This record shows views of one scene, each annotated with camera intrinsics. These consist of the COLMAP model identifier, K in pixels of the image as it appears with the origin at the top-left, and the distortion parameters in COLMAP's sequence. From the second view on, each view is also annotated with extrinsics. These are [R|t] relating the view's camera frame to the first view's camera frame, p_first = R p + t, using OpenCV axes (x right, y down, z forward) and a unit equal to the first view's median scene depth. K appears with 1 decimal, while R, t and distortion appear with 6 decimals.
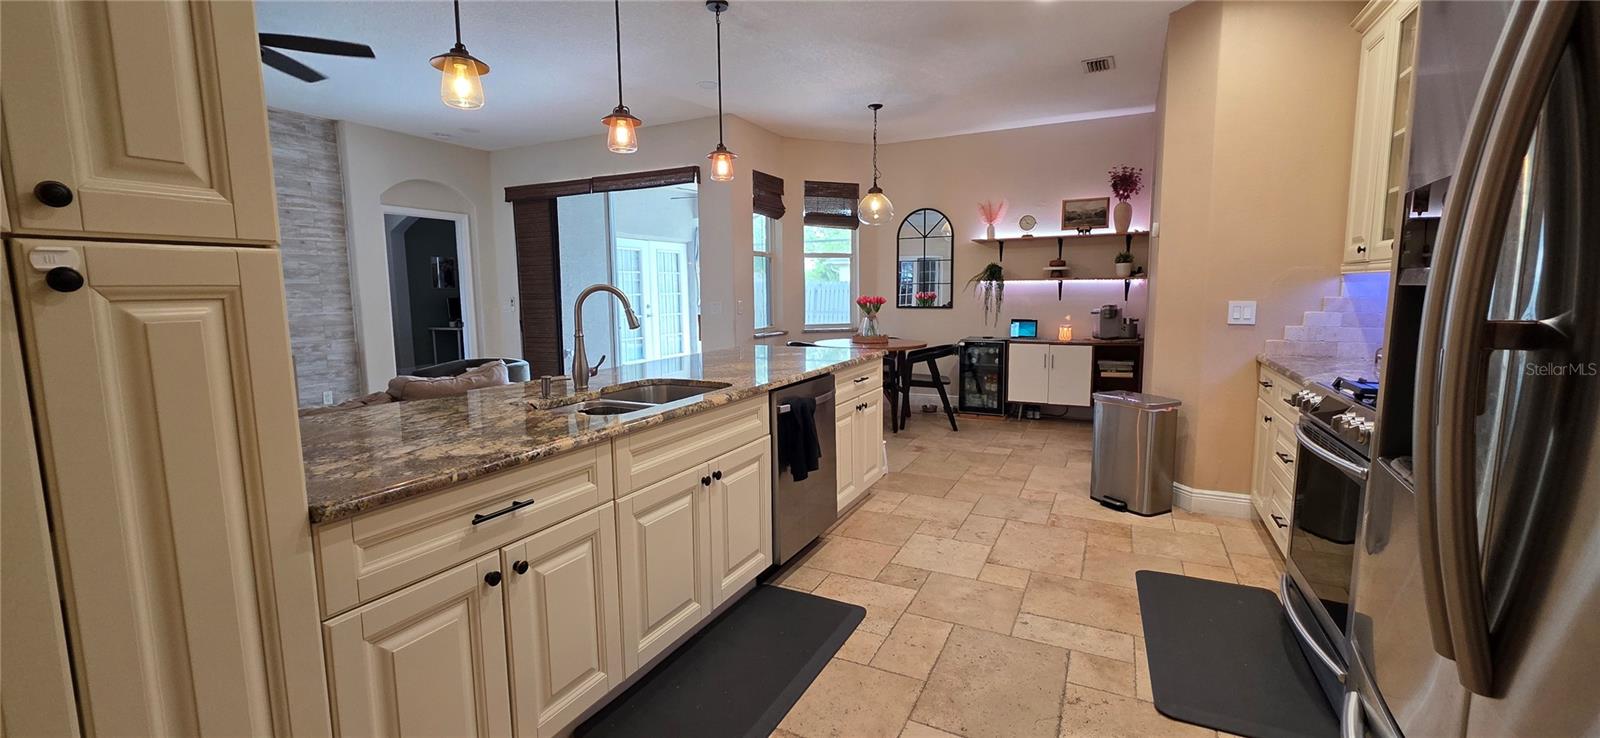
lens RADIAL K [[642.5, 0, 798.6], [0, 642.5, 369.8], [0, 0, 1]] dist [0.001671, 0.000036]
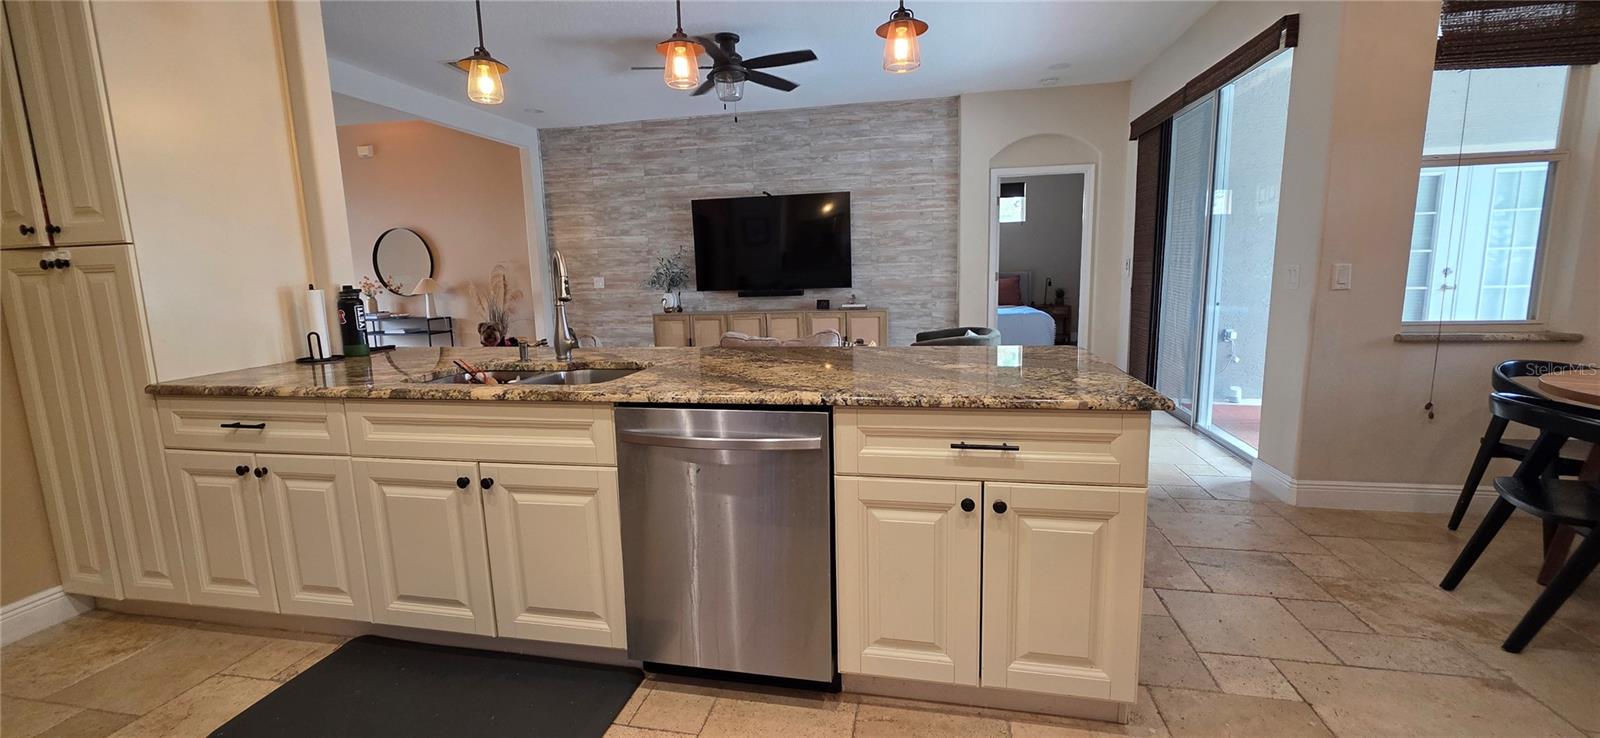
lens RADIAL K [[642.5, 0, 794.7], [0, 642.5, 365.4], [0, 0, 1]] dist [0.001671, 0.000036]
pose [[0.257621, 0.150413, -0.954467, 0.313731], [-0.097631, 0.986806, 0.129158, -0.055502], [0.961301, 0.059911, 0.268907, 0.485241]]
